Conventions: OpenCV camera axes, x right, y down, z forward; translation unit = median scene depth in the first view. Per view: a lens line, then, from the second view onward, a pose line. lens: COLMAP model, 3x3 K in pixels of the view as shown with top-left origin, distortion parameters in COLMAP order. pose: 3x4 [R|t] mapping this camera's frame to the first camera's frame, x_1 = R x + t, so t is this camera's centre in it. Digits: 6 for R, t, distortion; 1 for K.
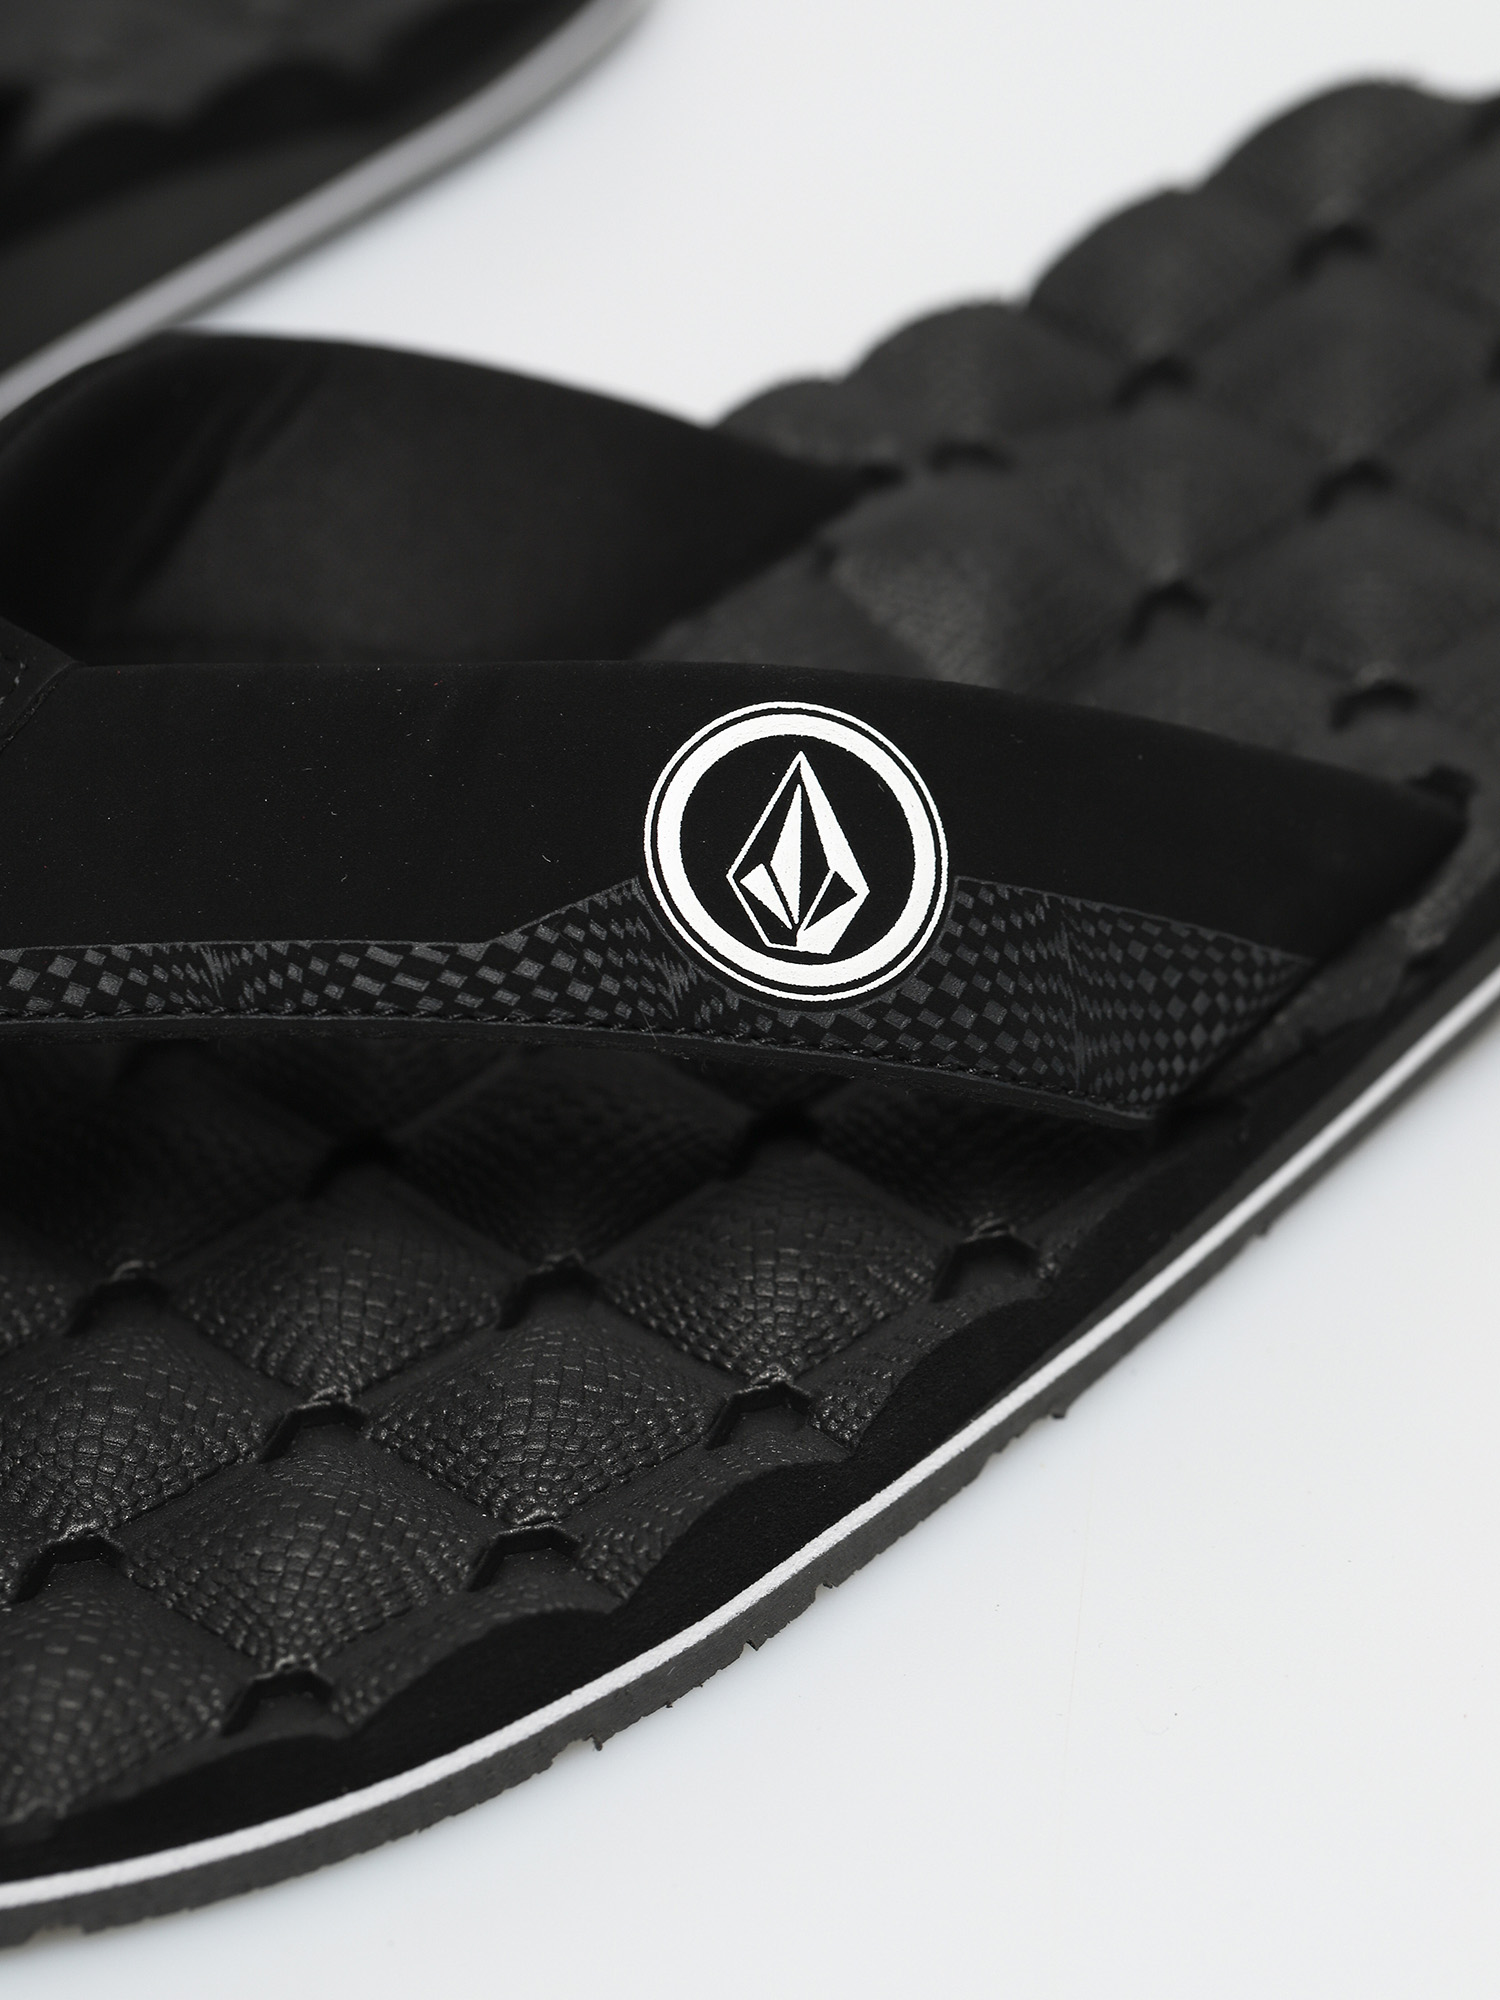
lens RADIAL K [[6643.2, 0, 750.0], [0, 6643.2, 1000.0], [0, 0, 1]] dist [-0.106179, 0.517821]
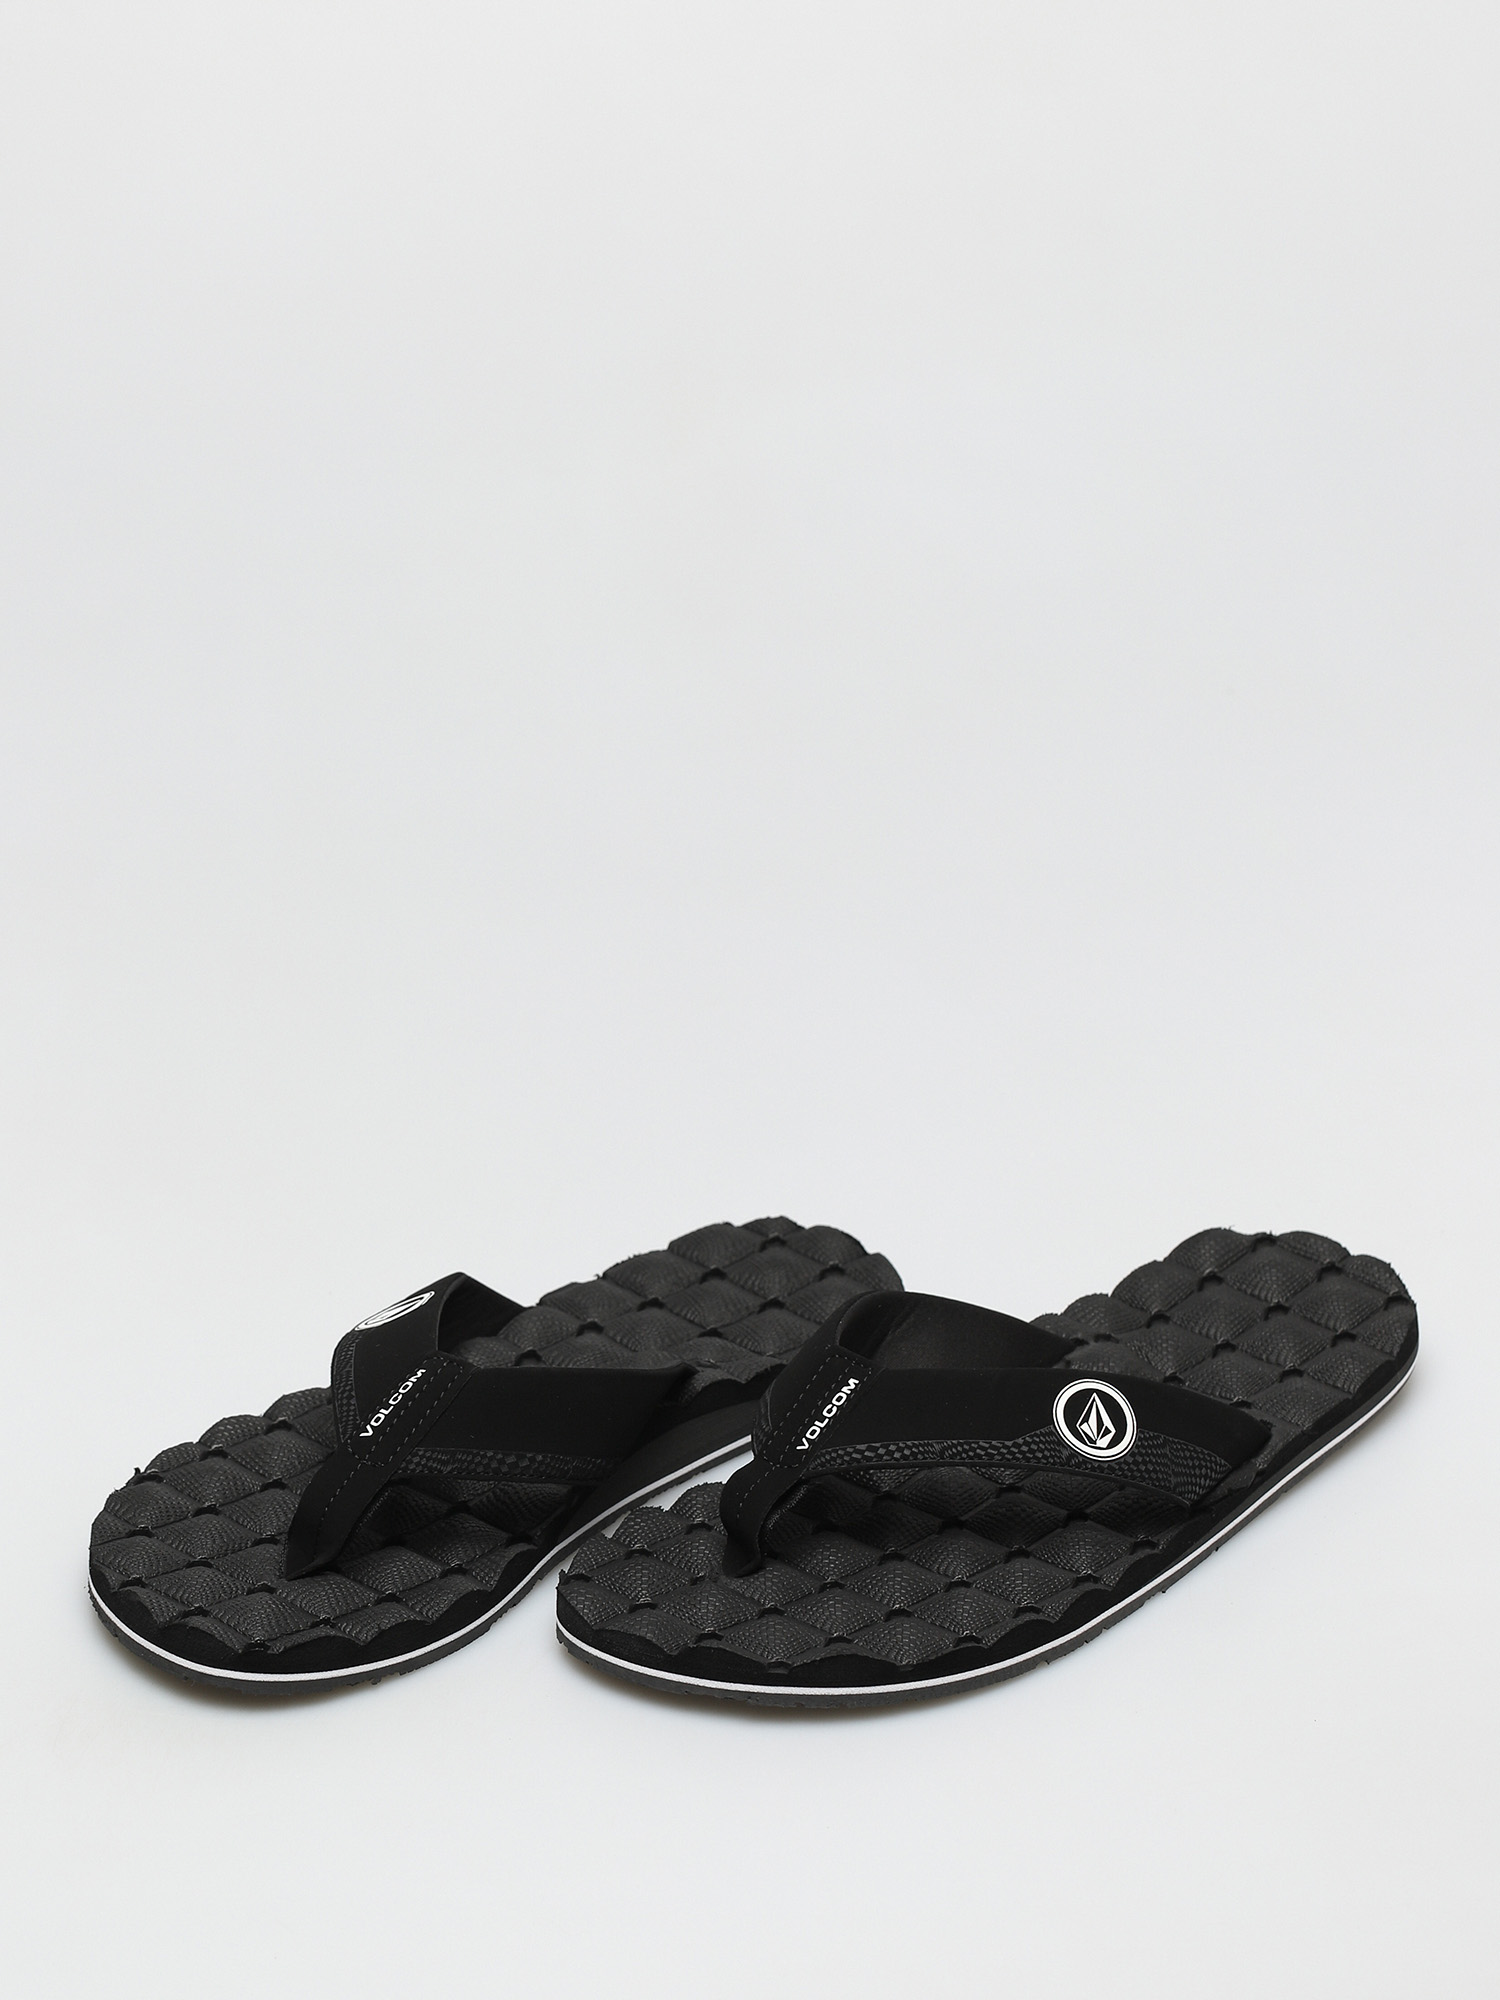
lens RADIAL K [[5620.7, 0, 750.0], [0, 5620.7, 1000.0], [0, 0, 1]] dist [-0.318014, 0.111424]
pose [[0.997247, 0.013361, 0.072942, -0.394495], [0.002992, 0.975585, -0.219604, 0.411842], [-0.074095, 0.219217, 0.972859, -1.923020]]
